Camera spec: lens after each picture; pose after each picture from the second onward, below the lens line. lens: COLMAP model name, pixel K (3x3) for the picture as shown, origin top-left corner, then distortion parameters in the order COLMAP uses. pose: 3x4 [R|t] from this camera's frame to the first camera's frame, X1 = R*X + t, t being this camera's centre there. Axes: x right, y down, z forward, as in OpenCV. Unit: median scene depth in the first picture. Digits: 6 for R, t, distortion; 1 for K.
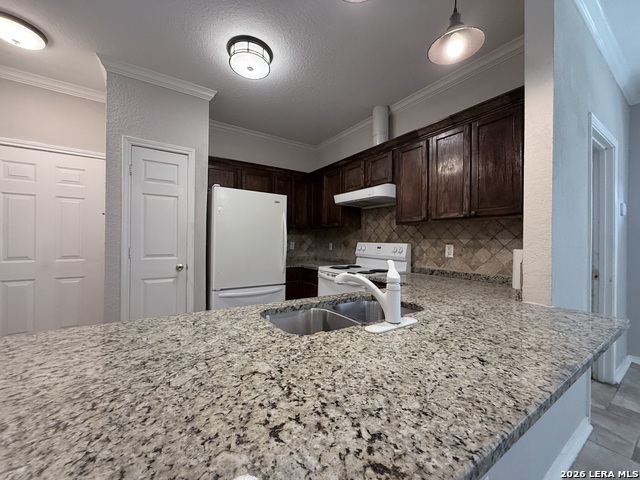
lens RADIAL K [[255.5, 0, 318.4], [0, 255.5, 240.2], [0, 0, 1]] dist [0.001076, 0.000140]
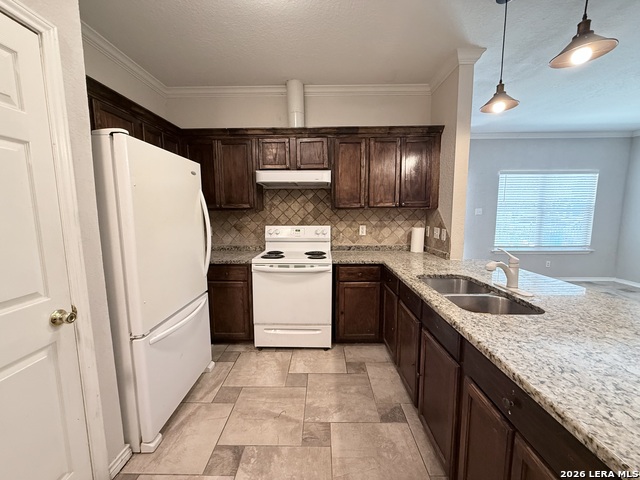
lens RADIAL K [[255.5, 0, 318.4], [0, 255.5, 240.2], [0, 0, 1]] dist [0.001076, 0.000140]
pose [[0.569492, -0.110039, 0.814598, -0.647053], [0.011011, 0.991931, 0.126296, -0.070829], [-0.821923, -0.062955, 0.566108, 0.436558]]
